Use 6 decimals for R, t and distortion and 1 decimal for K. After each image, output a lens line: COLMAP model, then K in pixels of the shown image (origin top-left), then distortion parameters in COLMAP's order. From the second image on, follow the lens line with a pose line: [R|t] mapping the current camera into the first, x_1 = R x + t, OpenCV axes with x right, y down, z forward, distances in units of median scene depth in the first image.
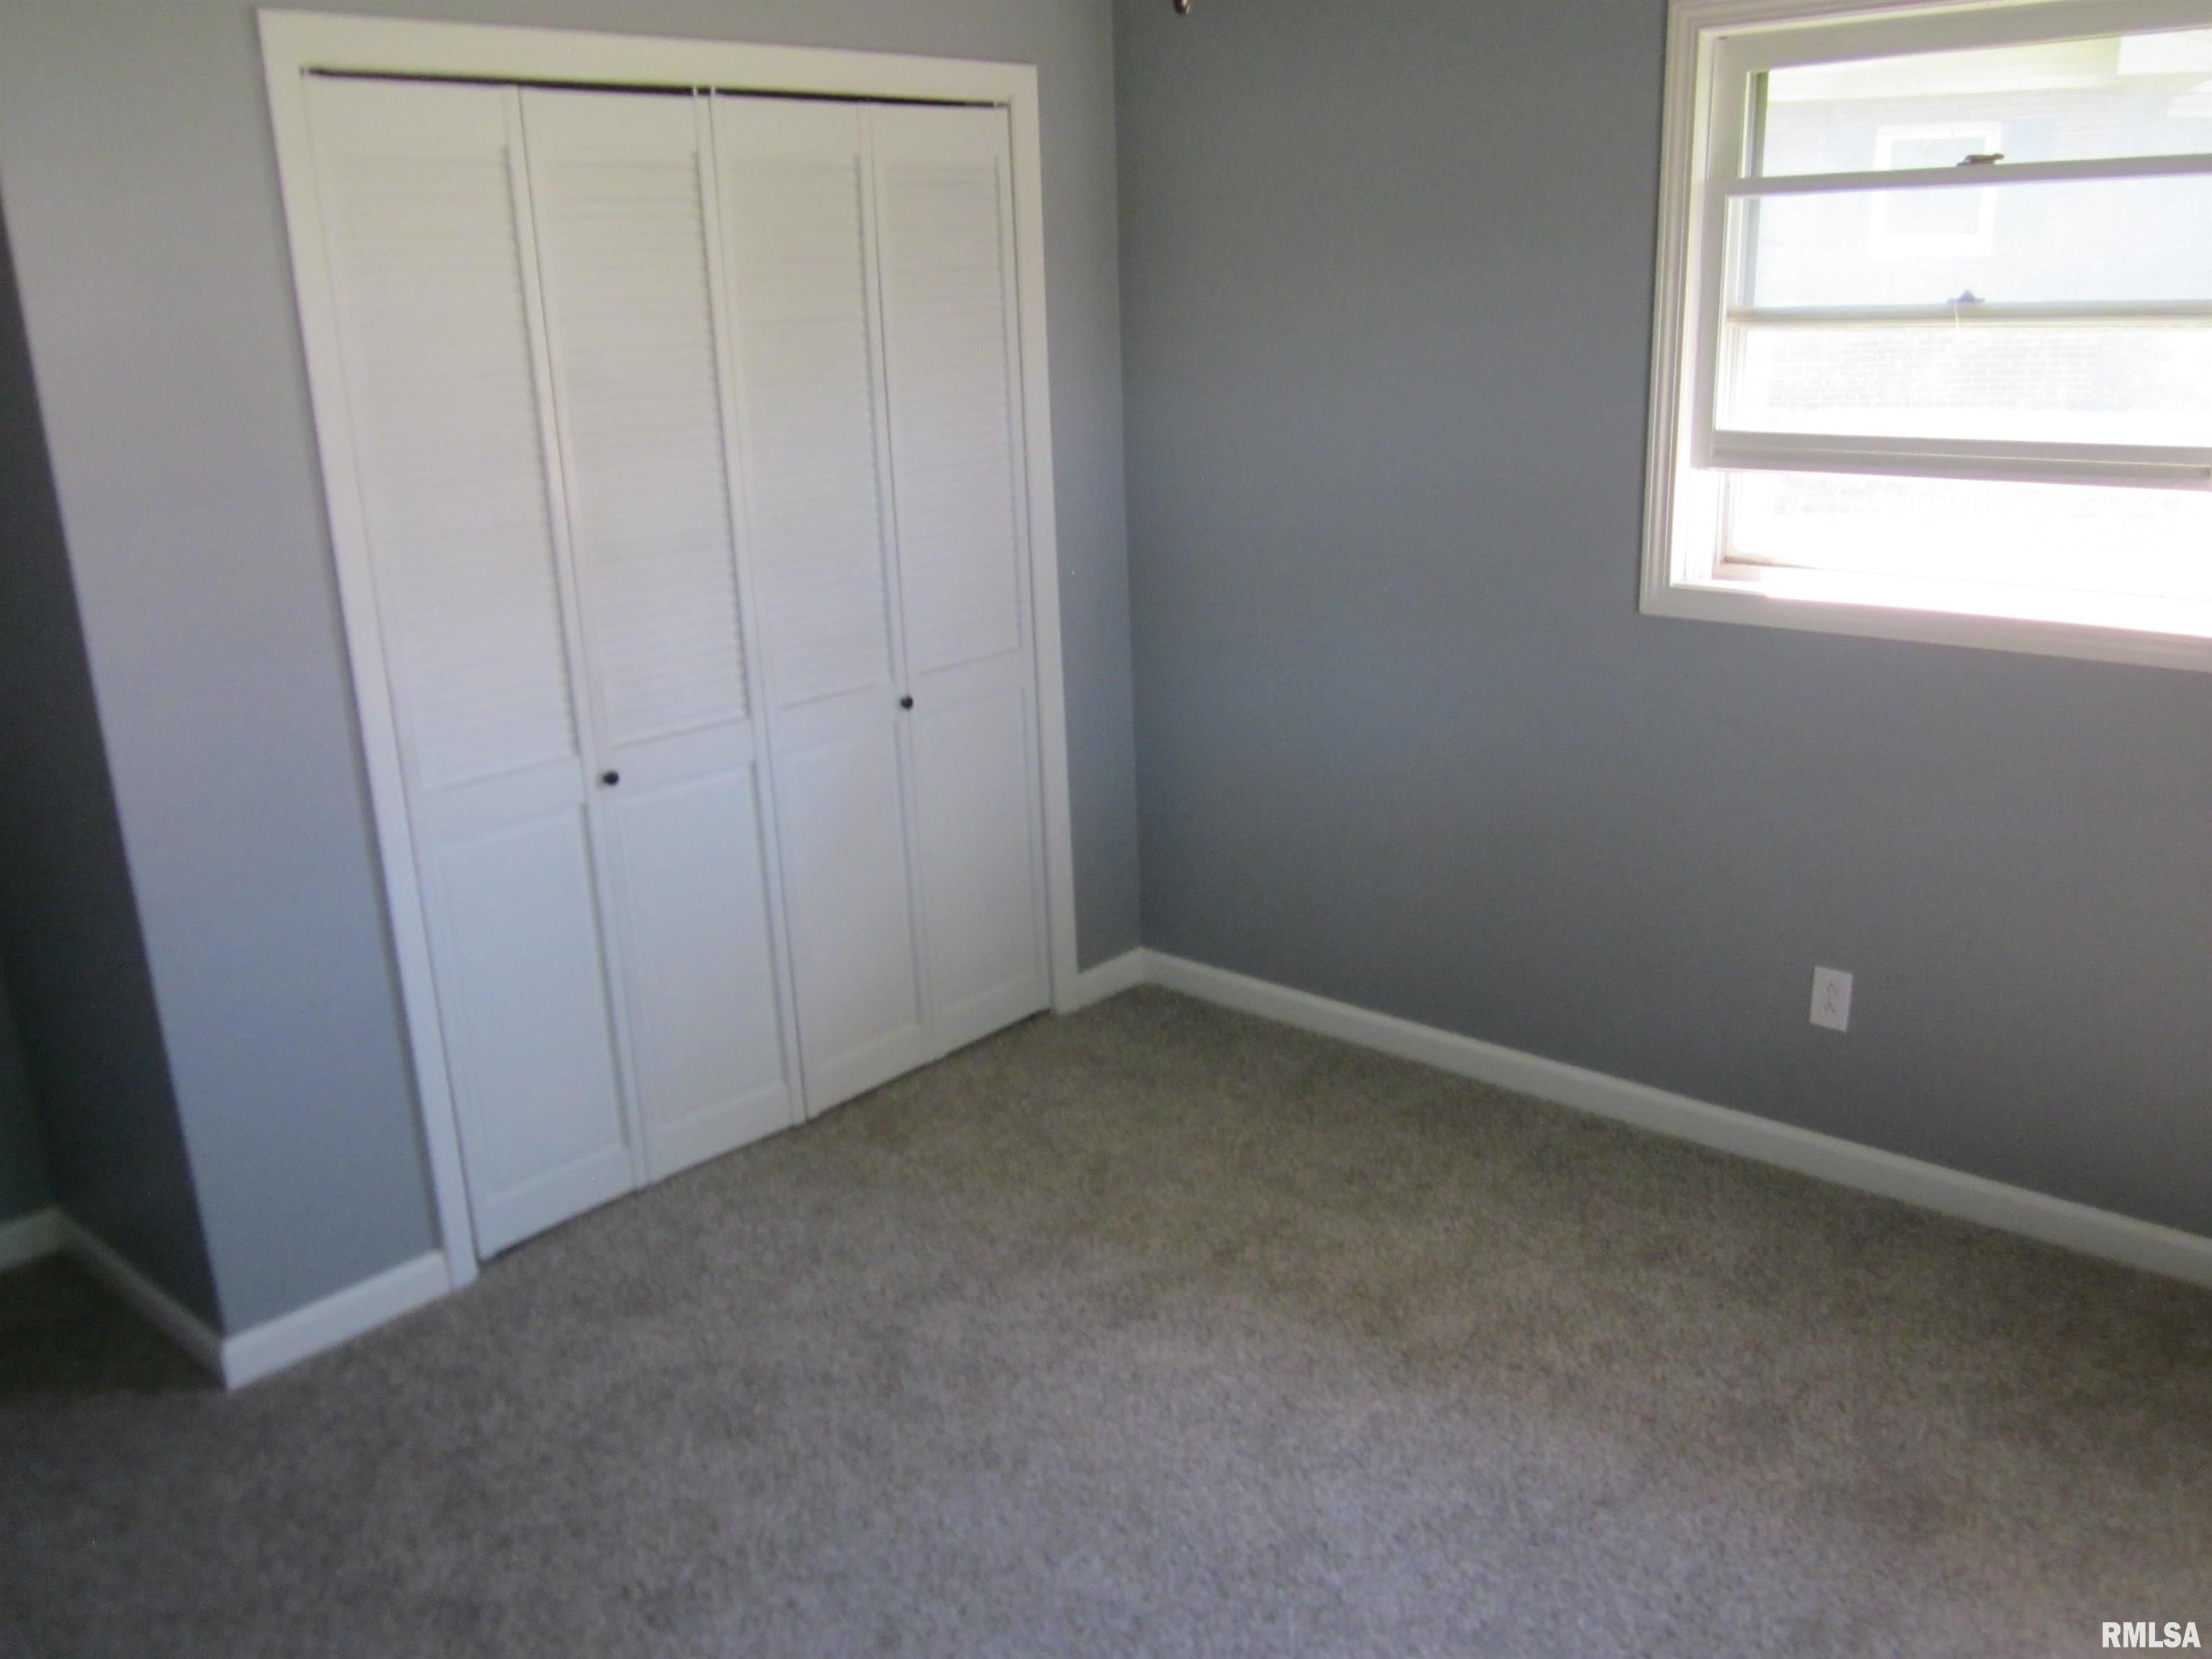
lens RADIAL K [[1833.2, 0, 1120.0], [0, 1833.2, 829.0], [0, 0, 1]] dist [-0.039715, 0.003451]
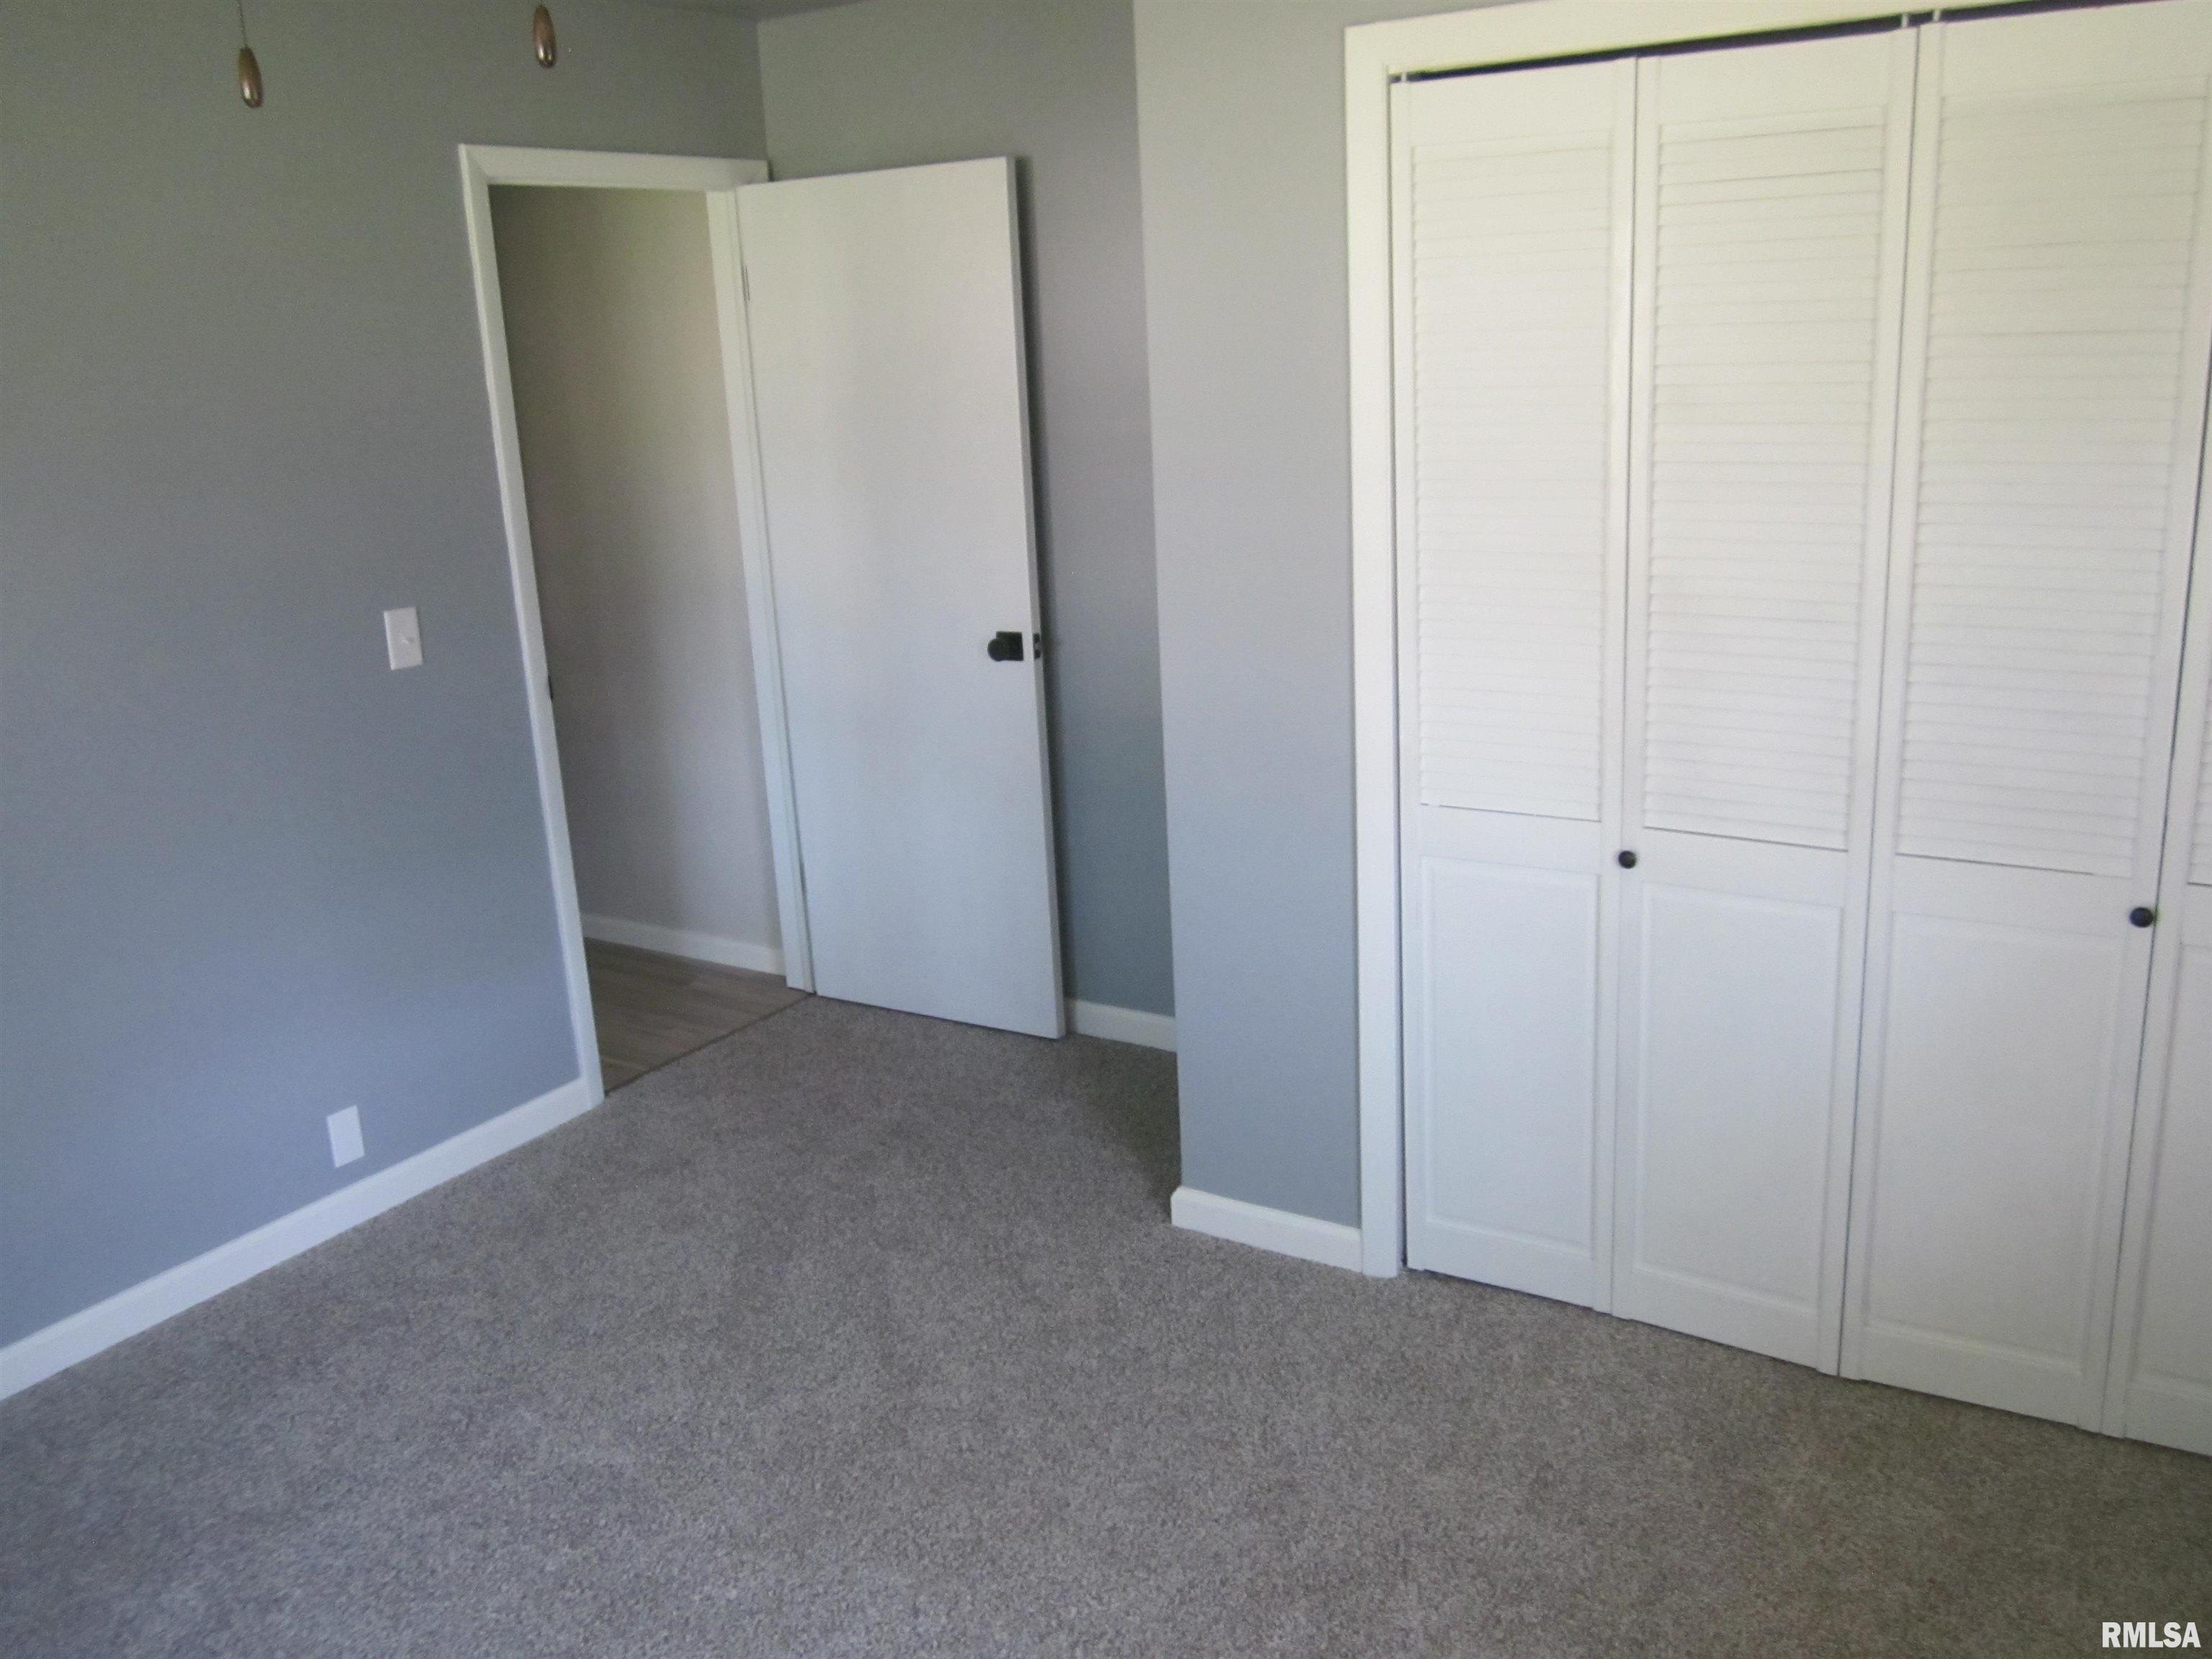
lens RADIAL K [[1833.2, 0, 1120.0], [0, 1833.2, 829.0], [0, 0, 1]] dist [-0.039715, 0.003451]
pose [[0.161166, 0.285783, -0.944645, 0.502011], [-0.245258, 0.938729, 0.242150, -0.192028], [0.955968, 0.192655, 0.221382, 0.582956]]
